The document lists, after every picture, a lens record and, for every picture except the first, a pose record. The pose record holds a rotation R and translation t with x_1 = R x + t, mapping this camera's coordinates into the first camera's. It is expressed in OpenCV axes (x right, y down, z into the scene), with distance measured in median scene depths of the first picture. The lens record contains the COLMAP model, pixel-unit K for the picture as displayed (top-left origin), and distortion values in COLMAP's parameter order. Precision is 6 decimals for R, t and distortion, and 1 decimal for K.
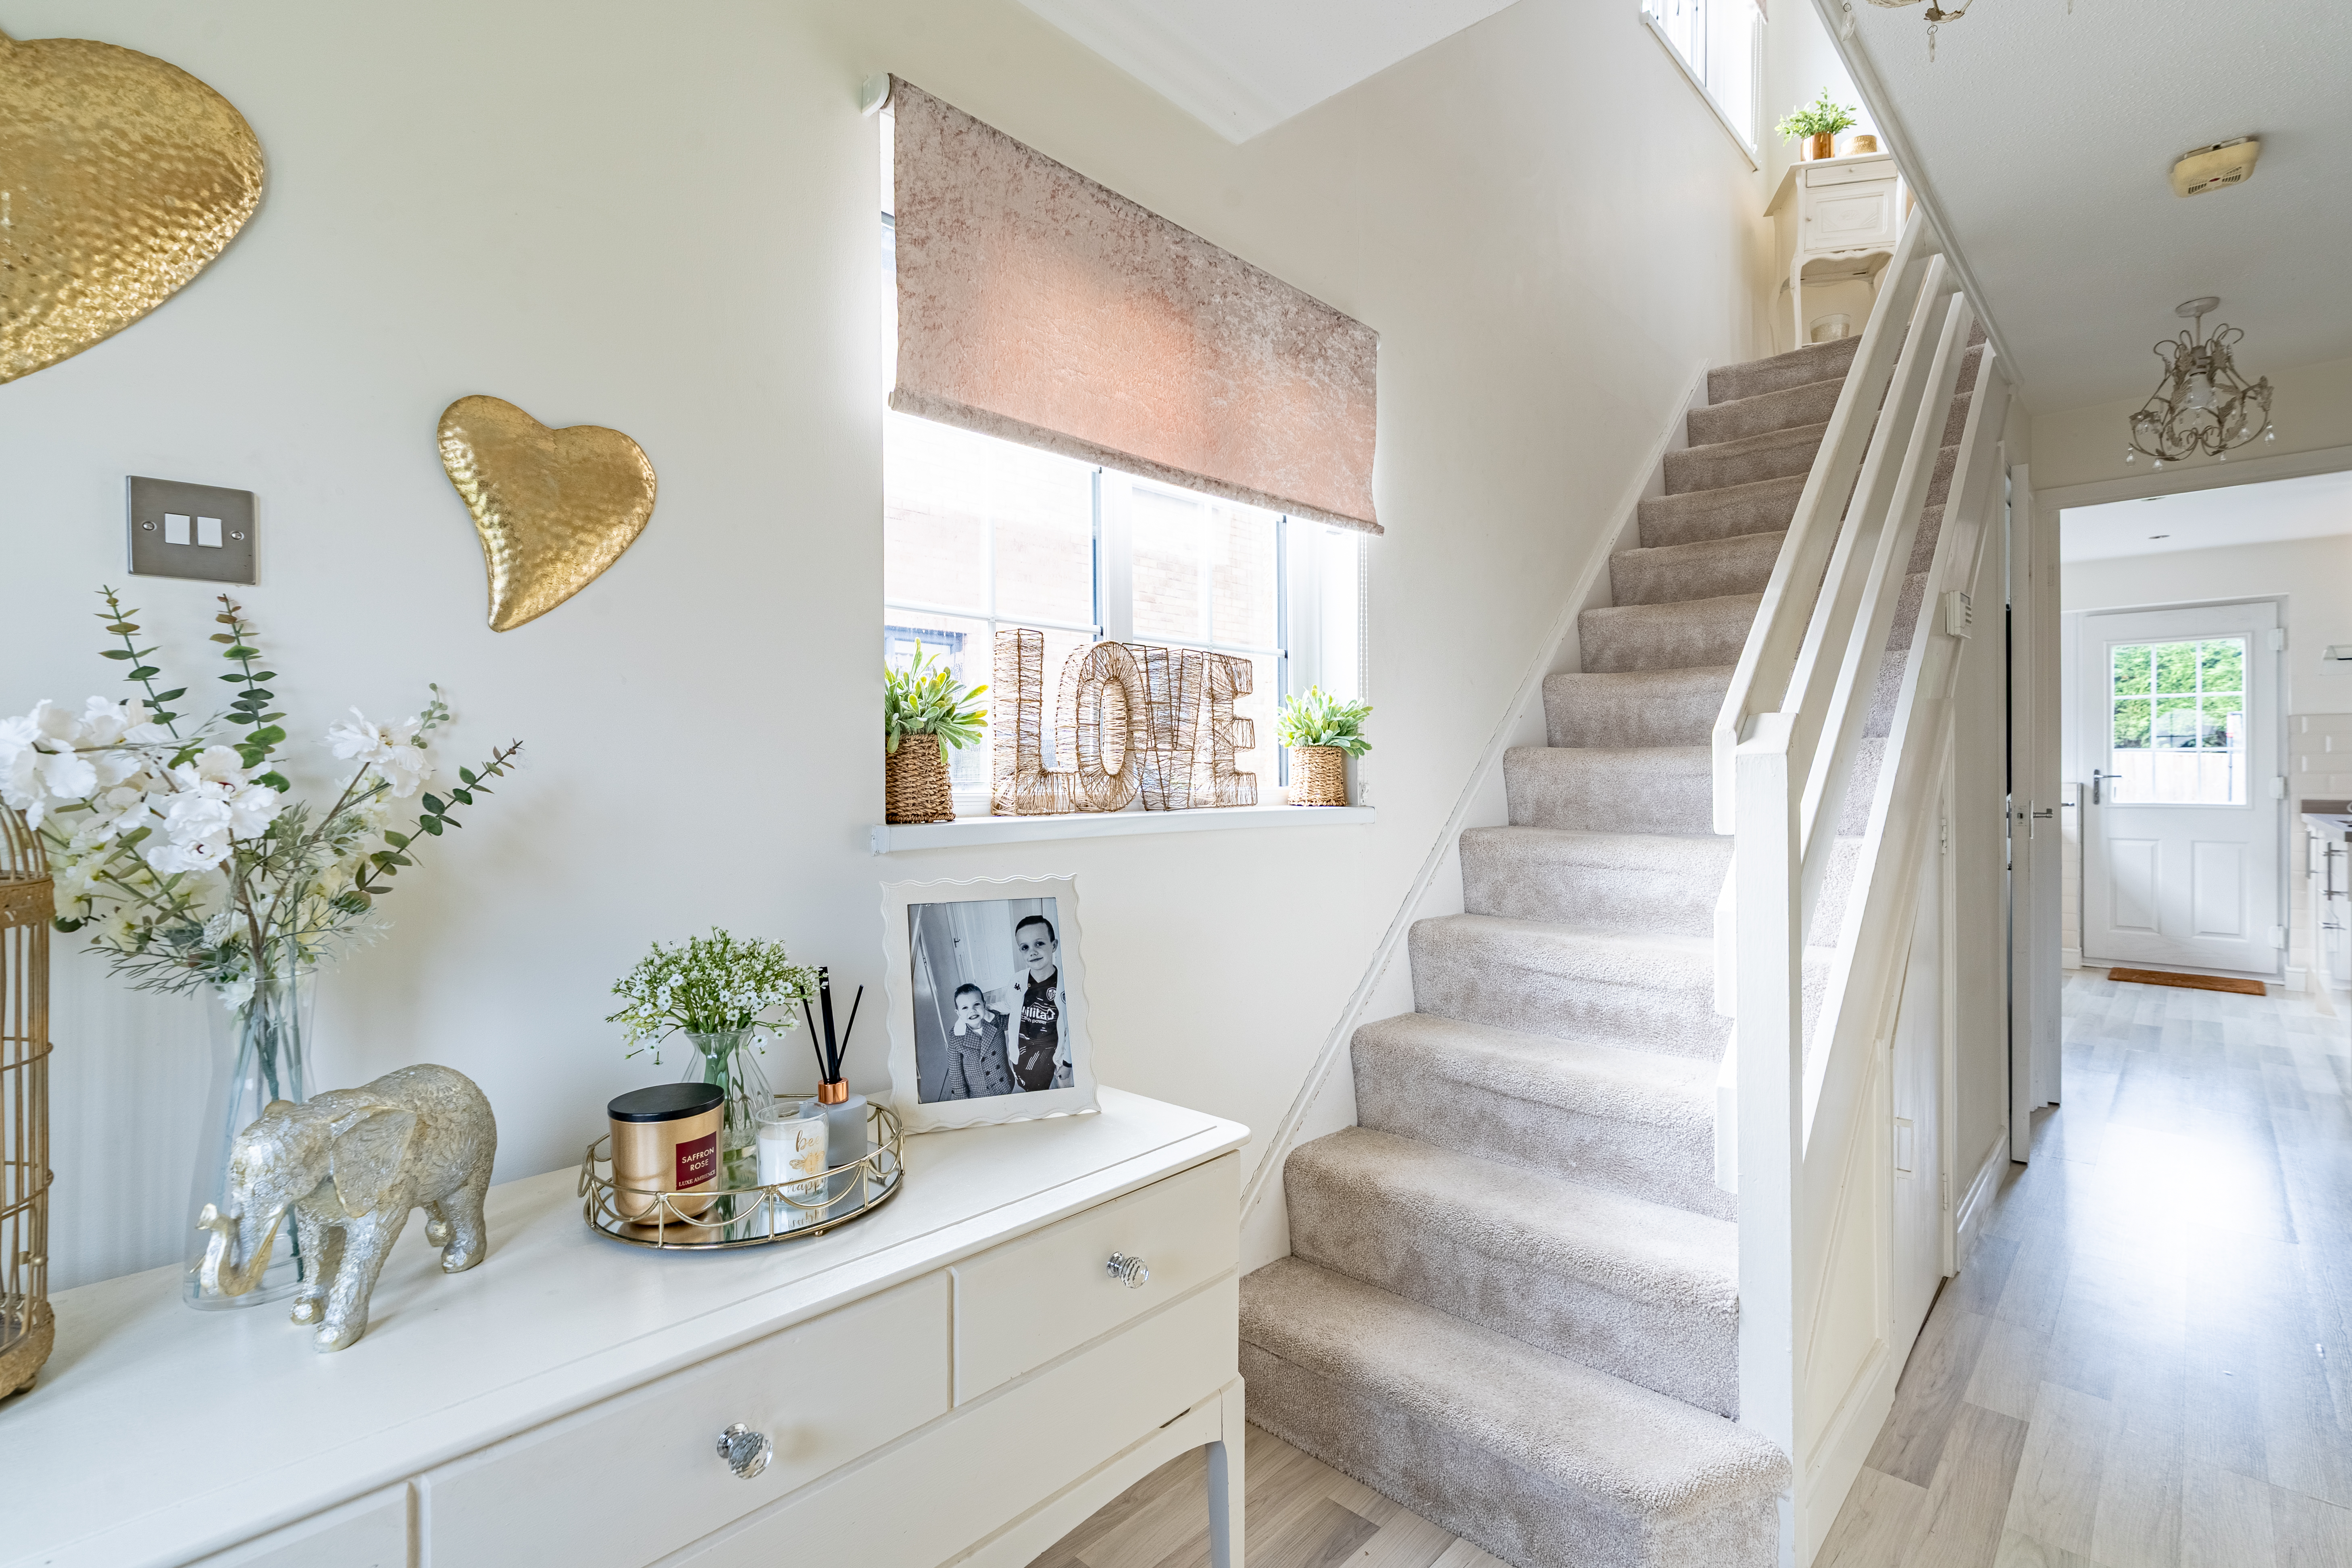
lens RADIAL K [[1085.9, 0, 1167.8], [0, 1085.9, 775.9], [0, 0, 1]] dist [-0.007609, 0.001761]
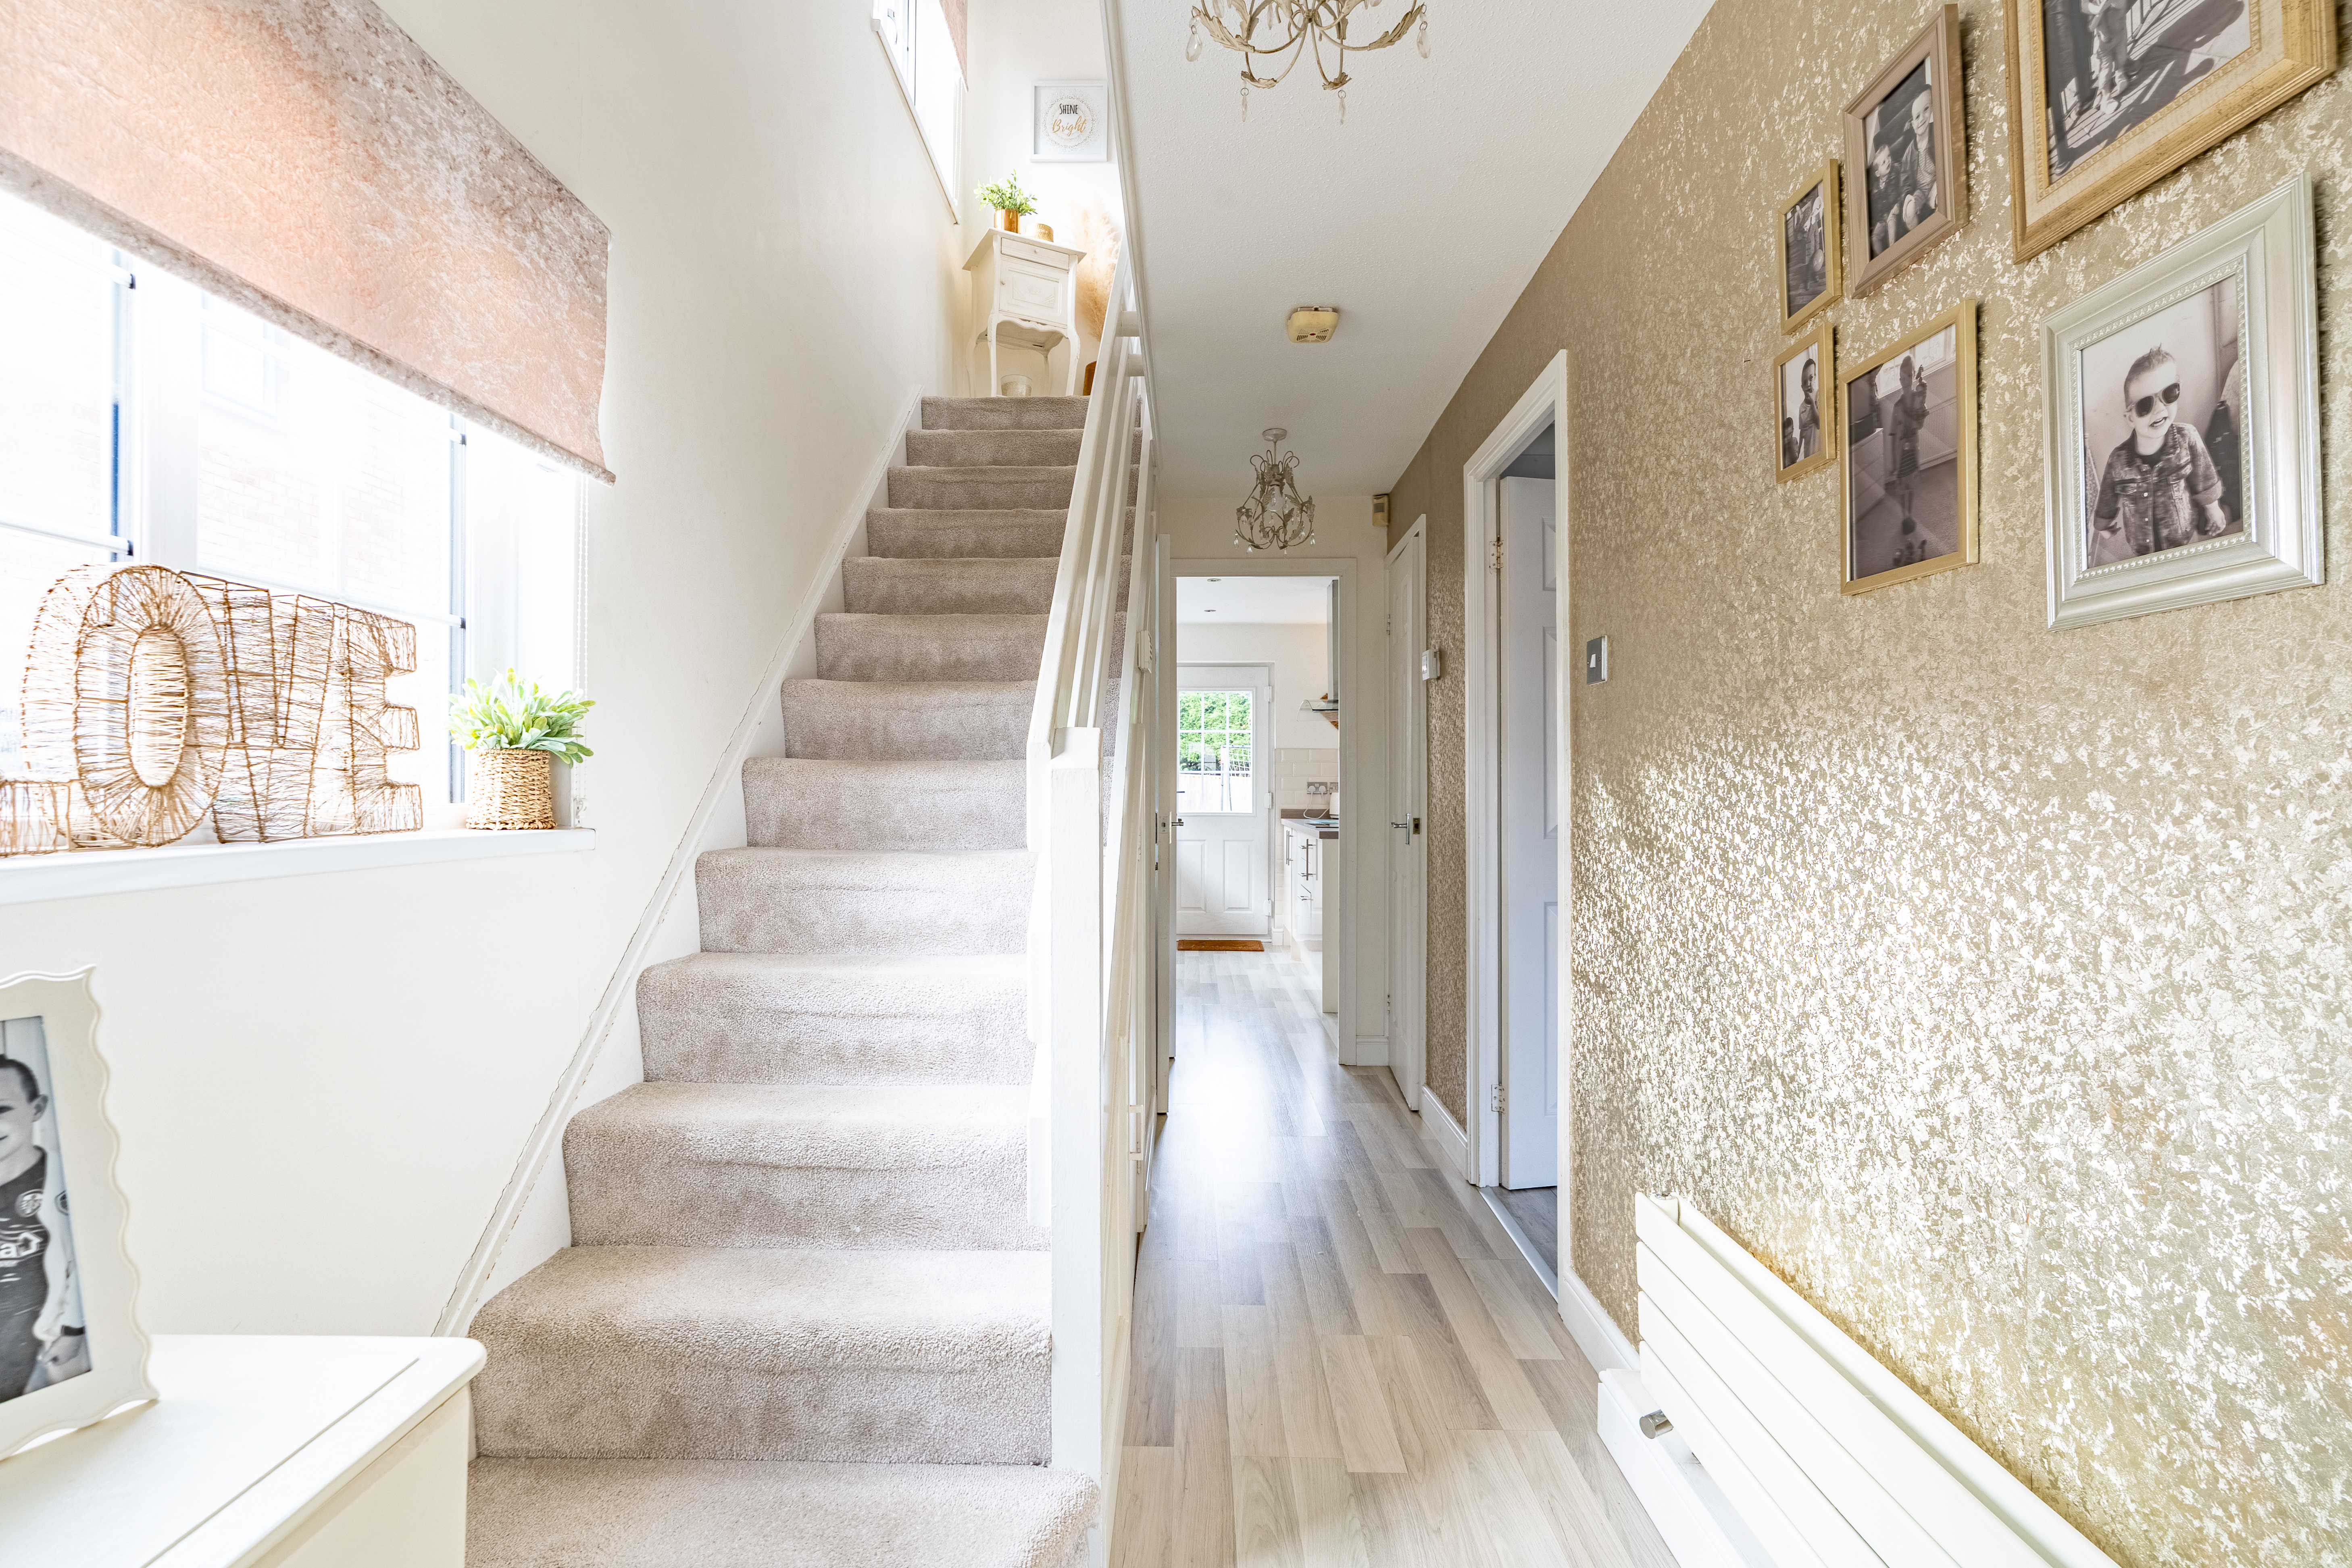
lens RADIAL K [[1085.9, 0, 1167.8], [0, 1085.9, 775.9], [0, 0, 1]] dist [-0.007609, 0.001761]
pose [[0.738585, 0.012153, 0.674051, -0.034108], [-0.003455, 0.999893, -0.014242, -0.000025], [-0.674152, 0.008190, 0.738547, 0.149936]]
